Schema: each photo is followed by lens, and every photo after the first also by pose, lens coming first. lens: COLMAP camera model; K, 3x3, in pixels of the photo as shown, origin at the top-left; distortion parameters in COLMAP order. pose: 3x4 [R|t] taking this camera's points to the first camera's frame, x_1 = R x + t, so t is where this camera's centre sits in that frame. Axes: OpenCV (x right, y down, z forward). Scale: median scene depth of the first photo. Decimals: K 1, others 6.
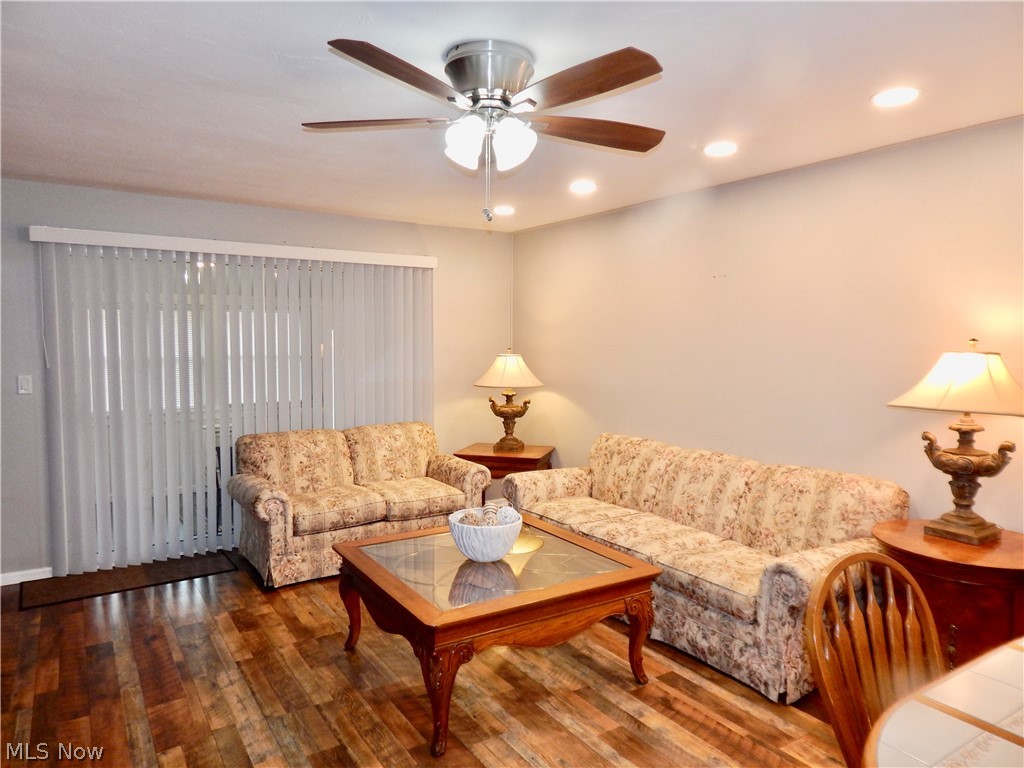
lens RADIAL K [[673.8, 0, 513.9], [0, 673.8, 382.0], [0, 0, 1]] dist [0.016744, -0.019508]
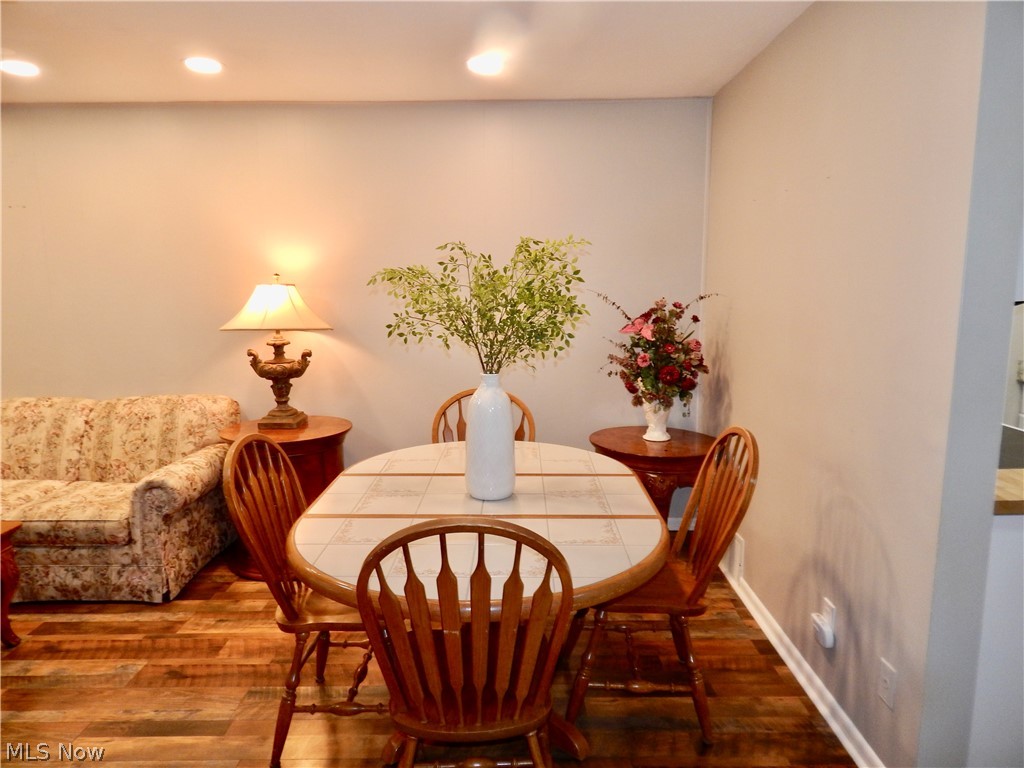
lens RADIAL K [[673.8, 0, 512.0], [0, 673.8, 379.2], [0, 0, 1]] dist [0.016744, -0.019508]
pose [[0.547749, -0.132477, 0.826088, -0.142563], [0.060789, 0.991076, 0.118628, 0.008694], [-0.834431, -0.014761, 0.550915, -0.079608]]
